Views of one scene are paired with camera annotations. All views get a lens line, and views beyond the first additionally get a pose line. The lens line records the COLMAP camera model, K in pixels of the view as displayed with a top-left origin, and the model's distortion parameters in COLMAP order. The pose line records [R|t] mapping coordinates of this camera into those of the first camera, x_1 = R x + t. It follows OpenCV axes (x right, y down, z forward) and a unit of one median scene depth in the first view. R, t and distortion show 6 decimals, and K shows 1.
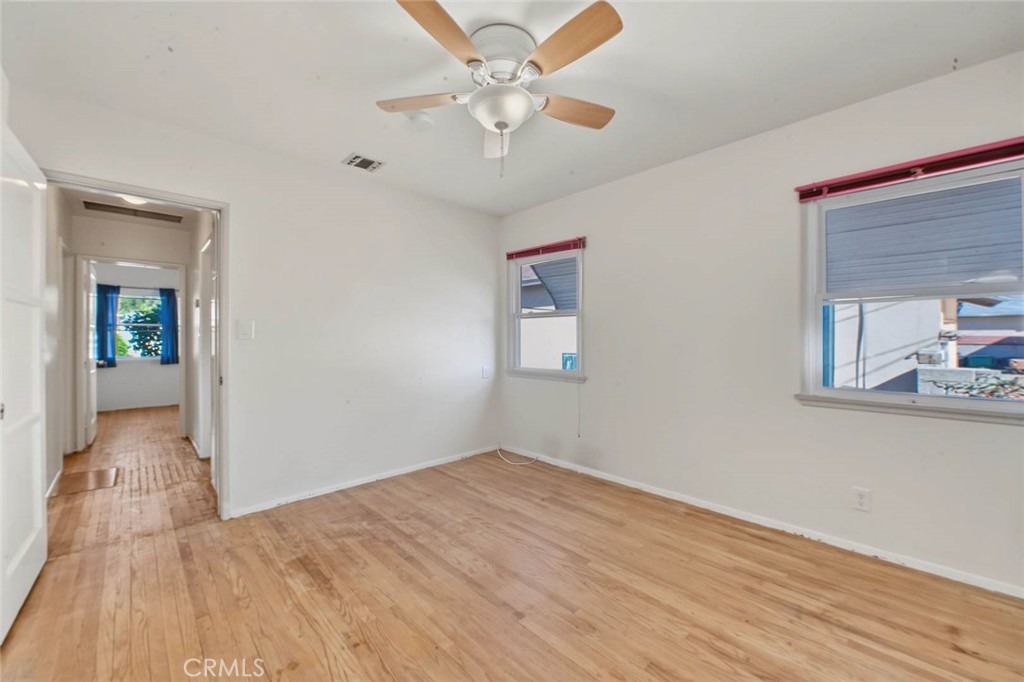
lens RADIAL K [[401.0, 0, 512.0], [0, 401.0, 341.0], [0, 0, 1]] dist [-0.001999, -0.000539]
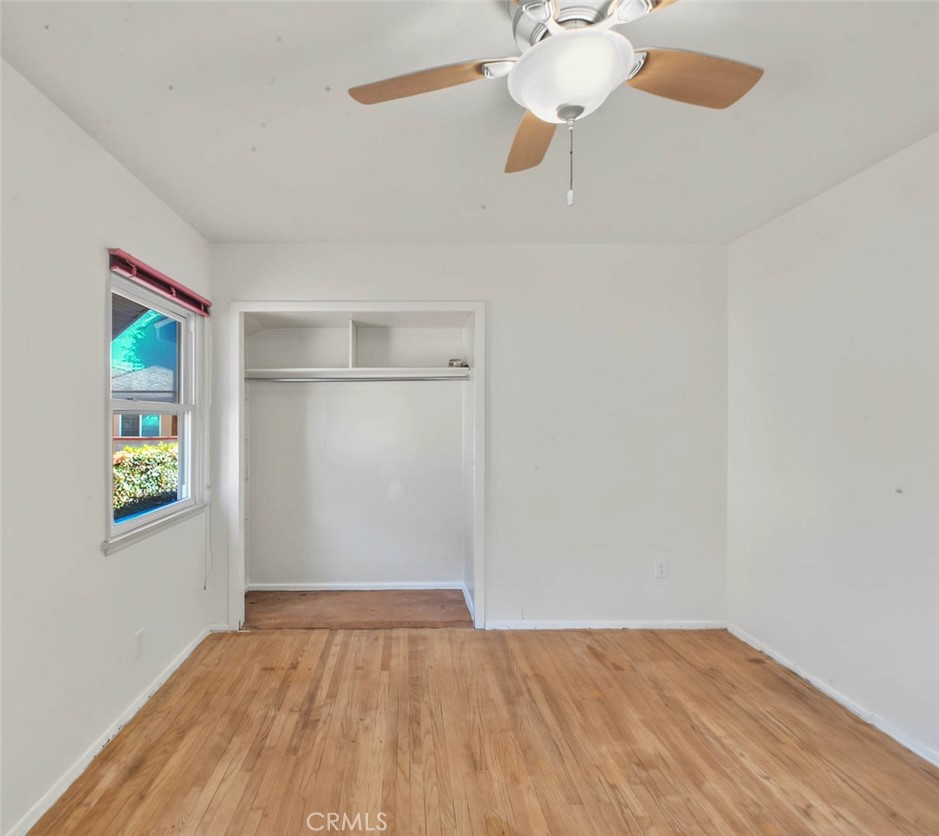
lens RADIAL K [[496.5, 0, 415.4], [0, 496.5, 416.7], [0, 0, 1]] dist [-0.006882, -0.002285]
pose [[-0.740264, 0.002170, 0.672312, -0.241375], [0.002550, 0.999997, -0.000420, -0.076766], [-0.672311, 0.001403, -0.740267, 1.195841]]
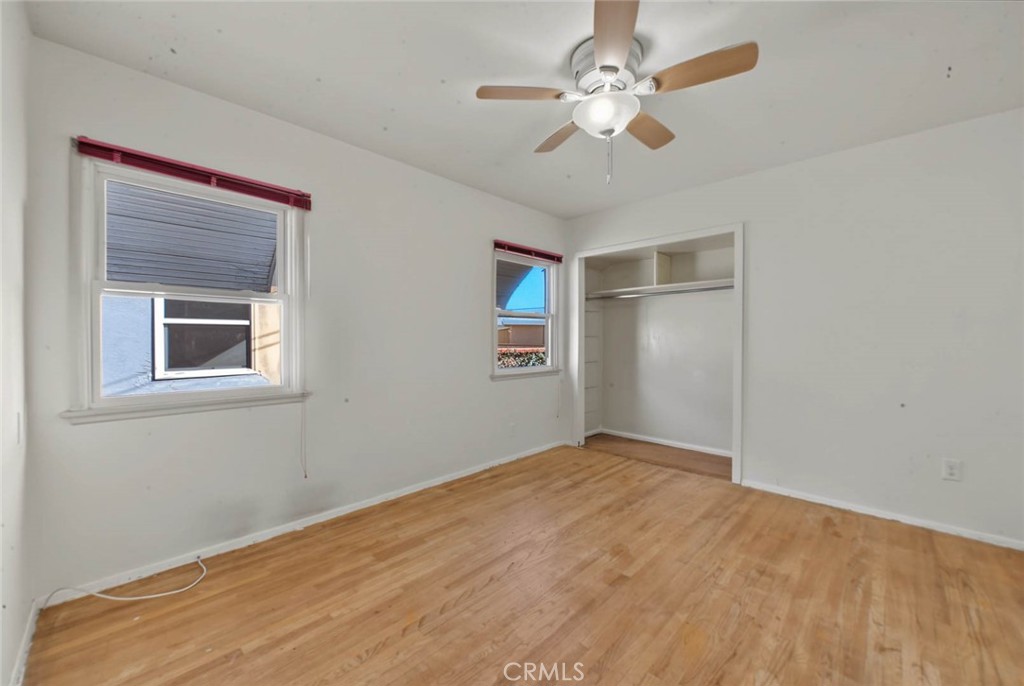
lens RADIAL K [[401.0, 0, 512.0], [0, 401.0, 343.0], [0, 0, 1]] dist [-0.001999, -0.000539]
pose [[-0.040943, -0.012105, 0.999088, -0.757761], [0.003008, 0.999921, 0.012238, -0.005625], [-0.999157, 0.003506, -0.040903, 0.923915]]
